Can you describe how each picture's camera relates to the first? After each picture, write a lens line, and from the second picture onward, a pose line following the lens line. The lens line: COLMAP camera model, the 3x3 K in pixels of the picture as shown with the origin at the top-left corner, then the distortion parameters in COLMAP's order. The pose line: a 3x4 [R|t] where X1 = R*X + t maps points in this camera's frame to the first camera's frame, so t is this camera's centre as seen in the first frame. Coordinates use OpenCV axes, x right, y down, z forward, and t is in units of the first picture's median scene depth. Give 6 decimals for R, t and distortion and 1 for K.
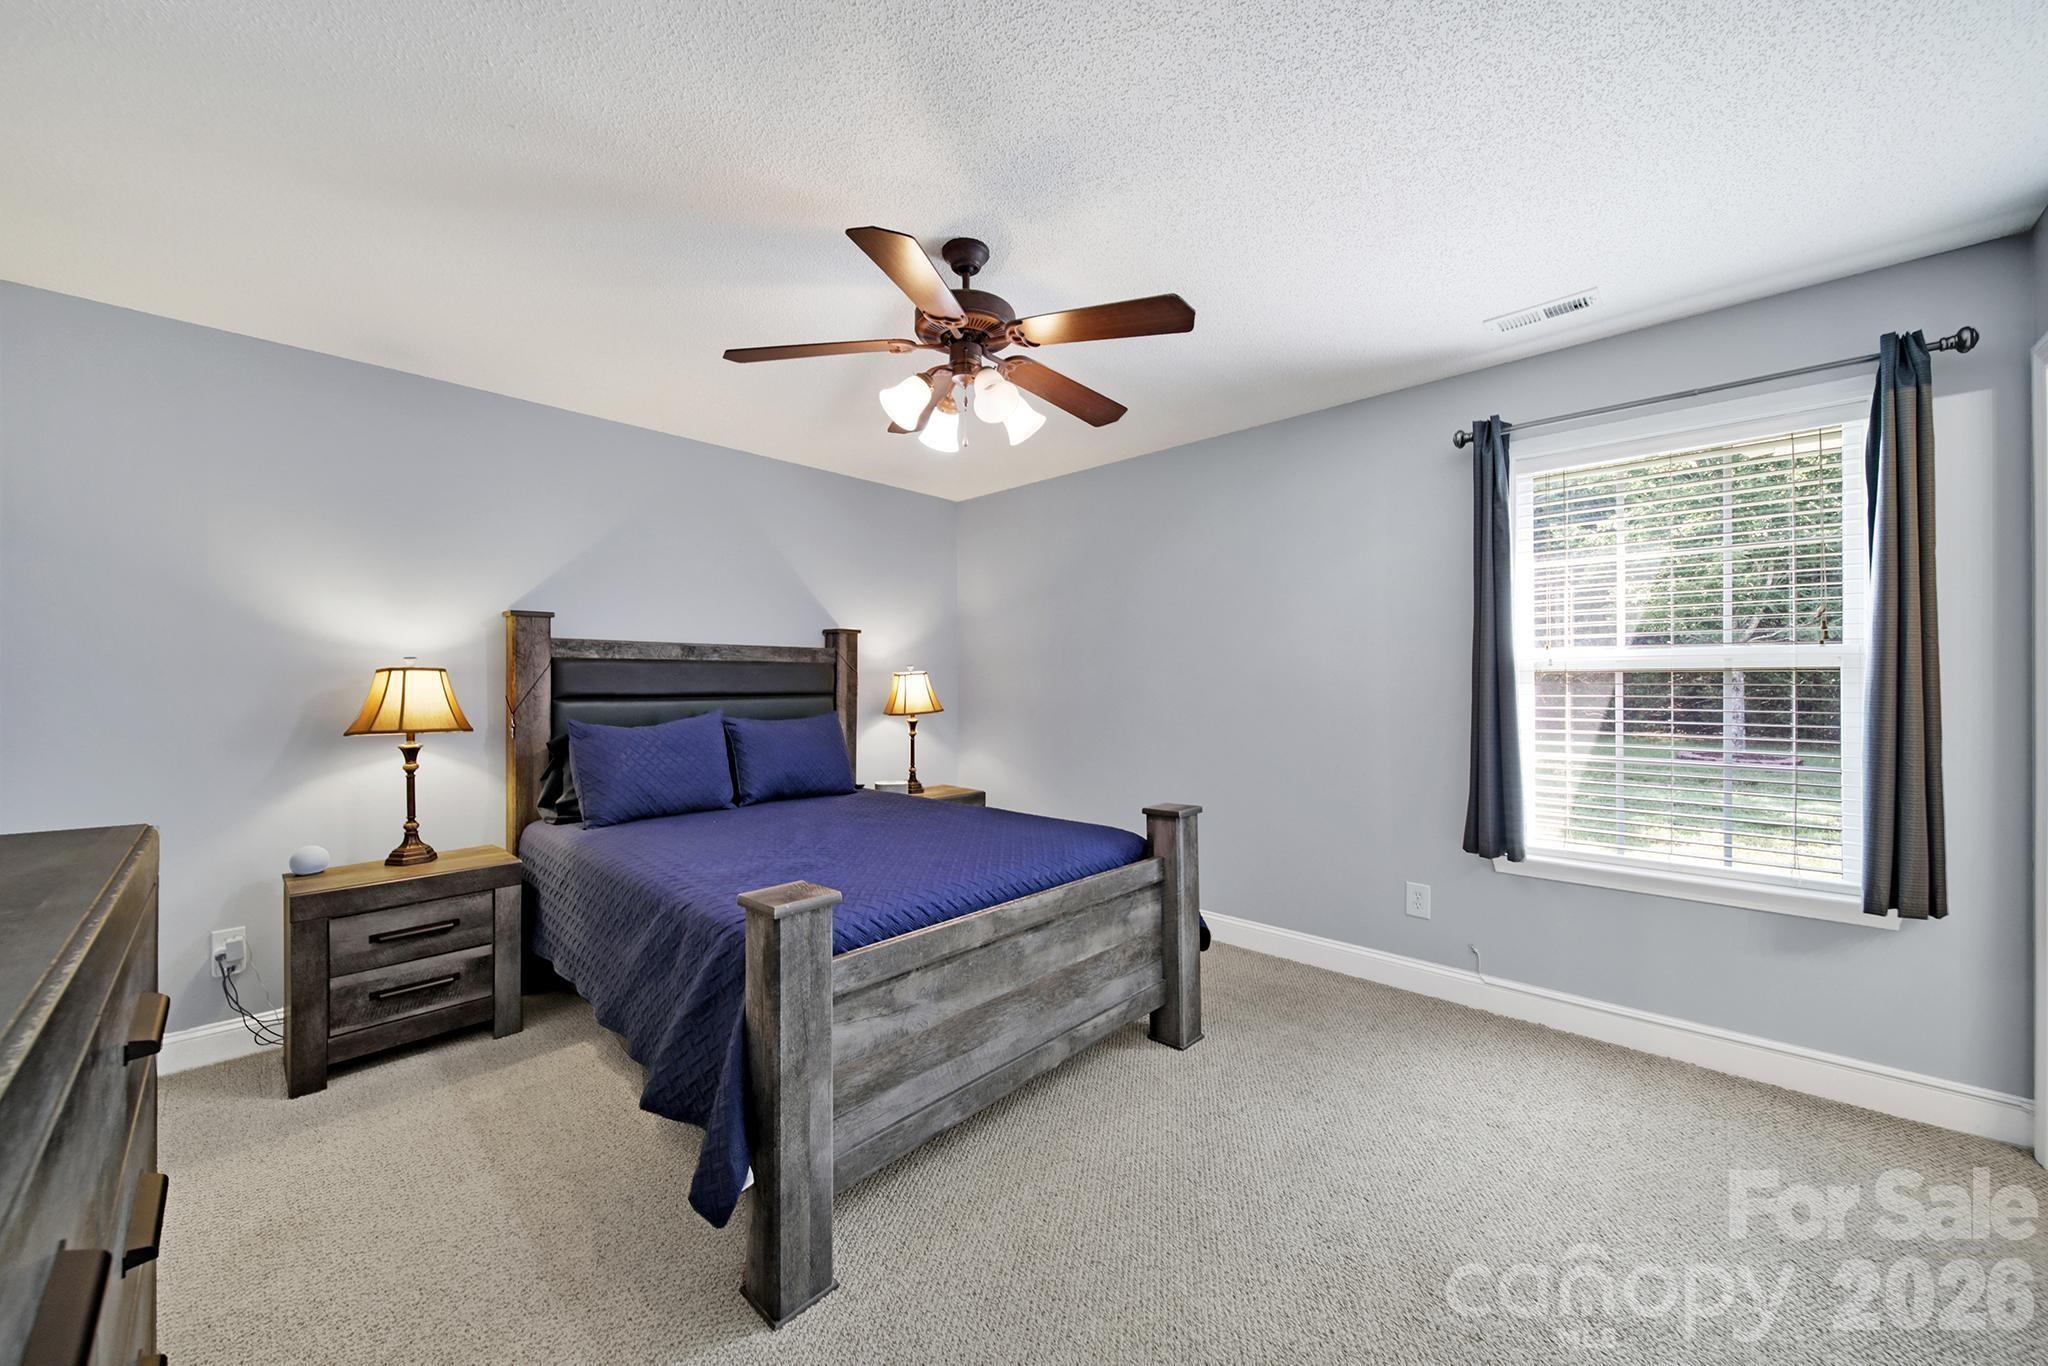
lens RADIAL K [[723.3, 0, 1043.4], [0, 723.3, 689.3], [0, 0, 1]] dist [-0.009655, -0.000057]
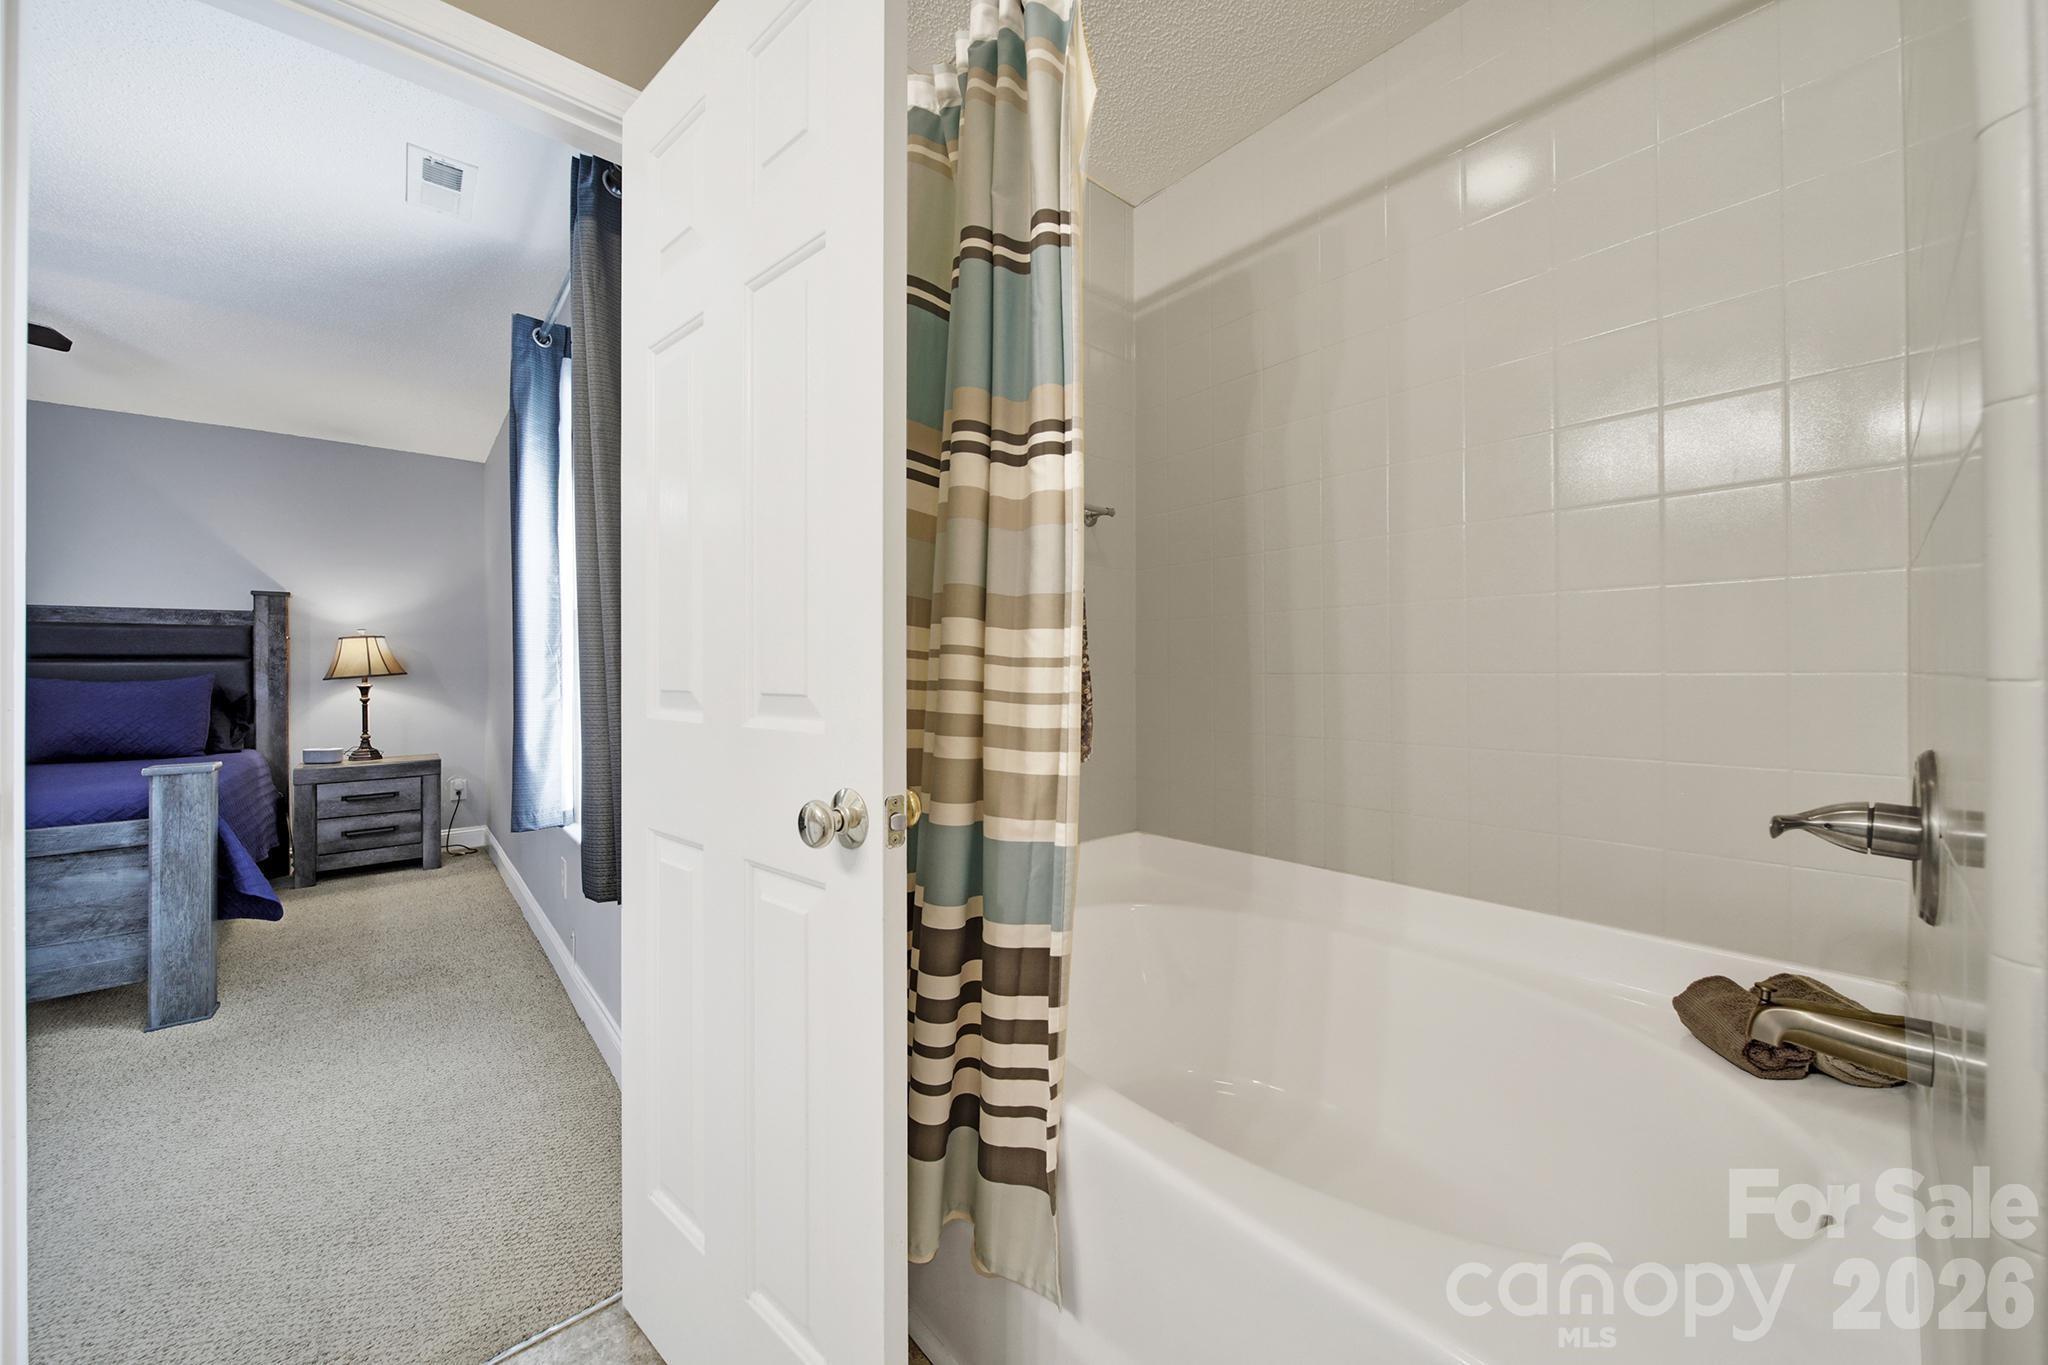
lens RADIAL K [[739.9, 0, 1024.4], [0, 739.9, 663.8], [0, 0, 1]] dist [-0.001499, -0.000244]
pose [[0.993443, -0.007282, -0.114093, 1.441323], [0.006533, 0.999955, -0.006936, 0.049146], [0.114138, 0.006145, 0.993446, 0.197118]]
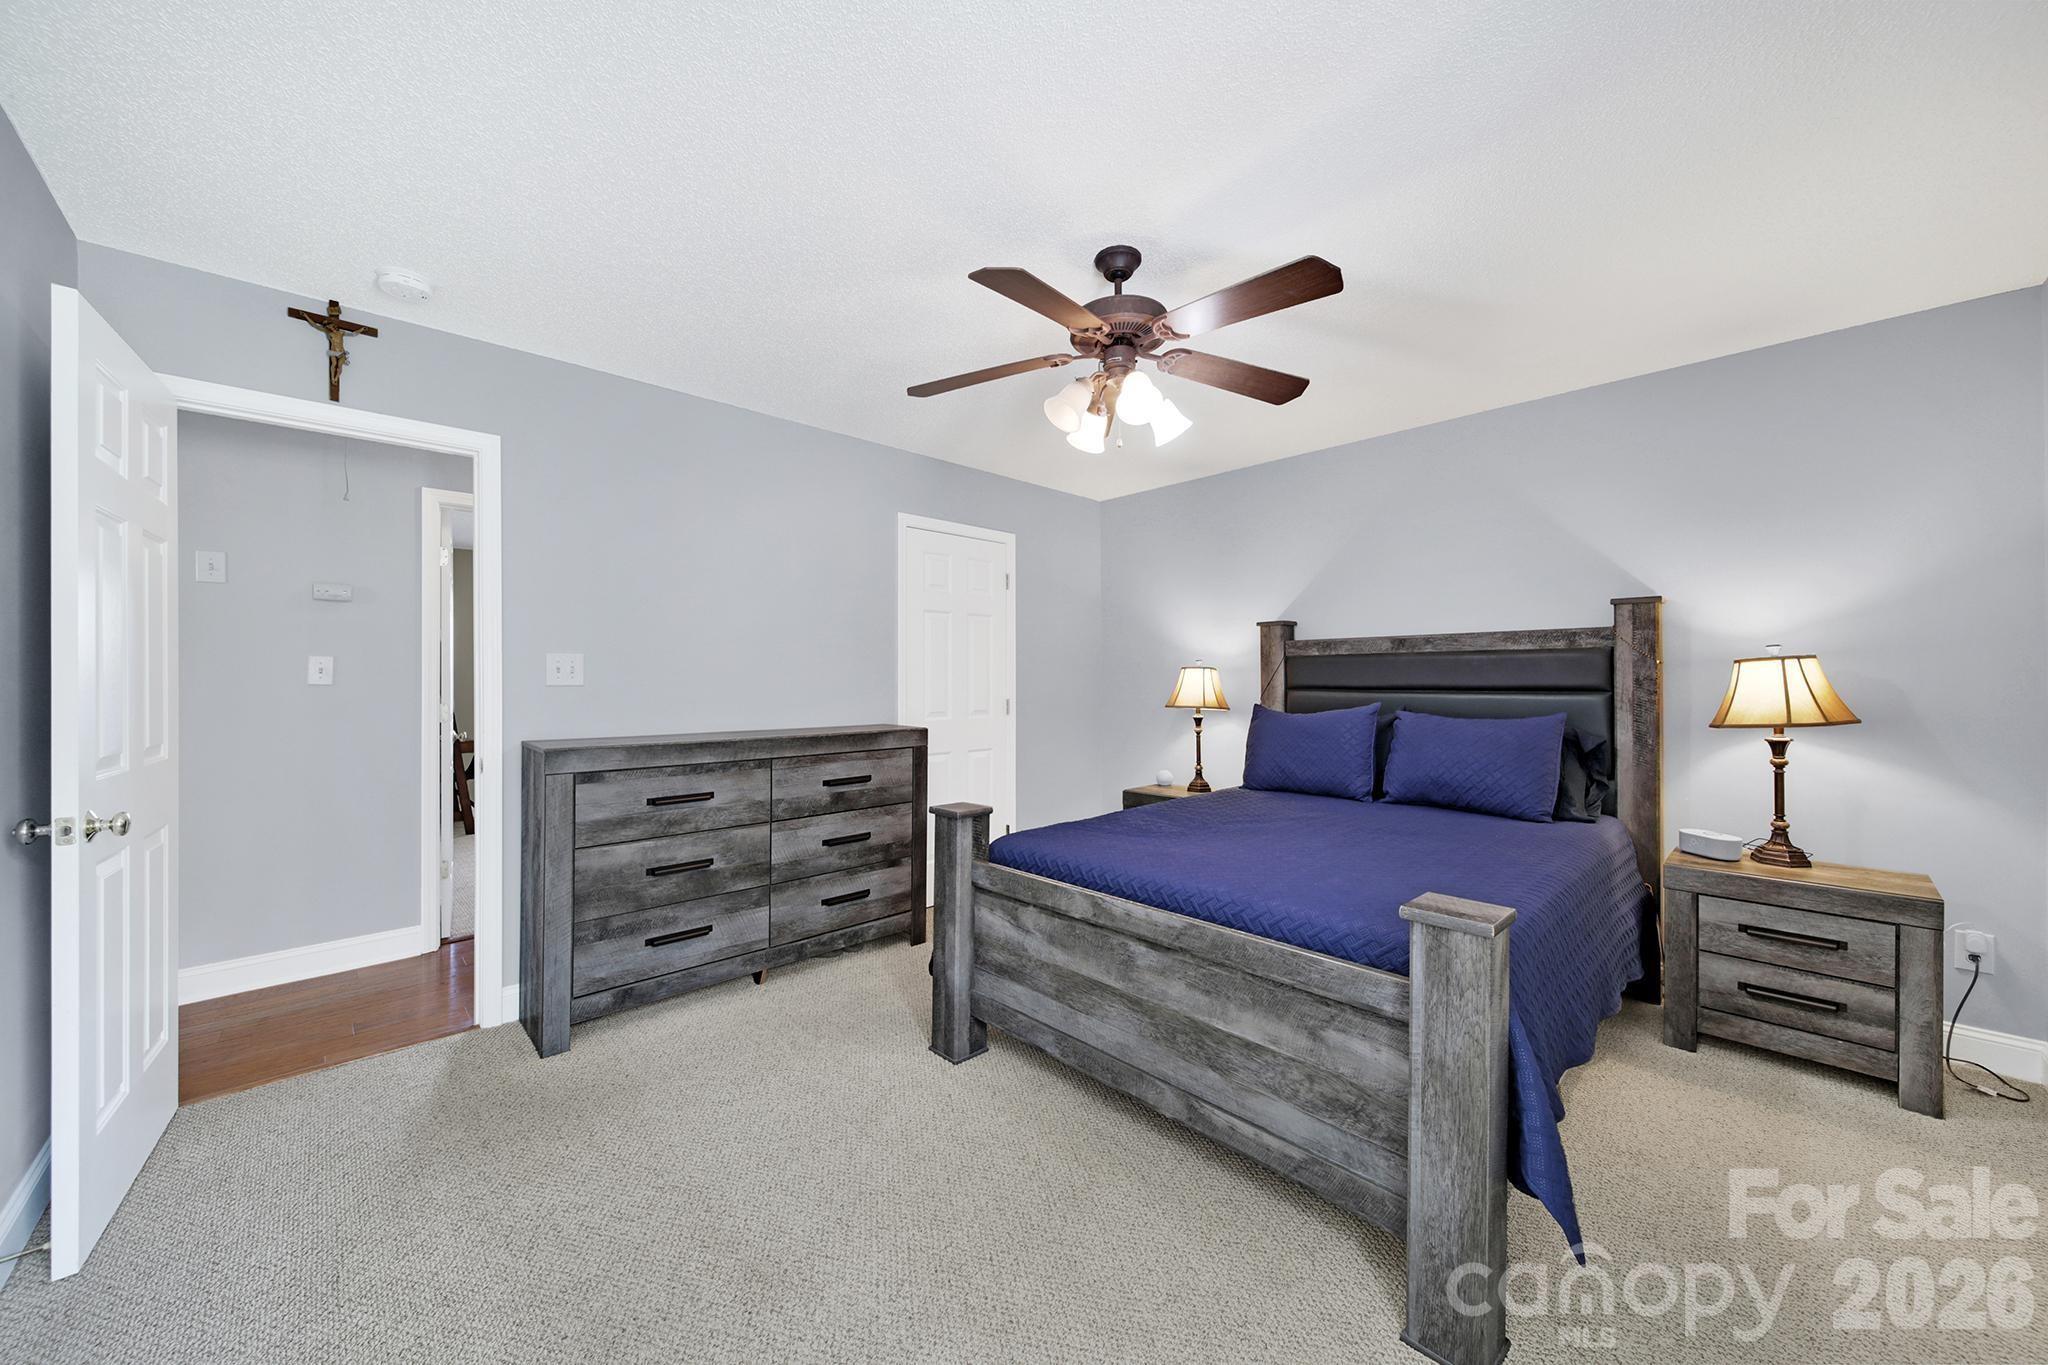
lens RADIAL K [[731.3, 0, 1018.3], [0, 731.3, 675.6], [0, 0, 1]] dist [-0.001130, -0.000348]
pose [[-0.067834, -0.002089, -0.997694, 0.788381], [-0.002448, 0.999995, -0.001927, -0.007759], [0.997694, 0.002312, -0.067839, 0.758012]]
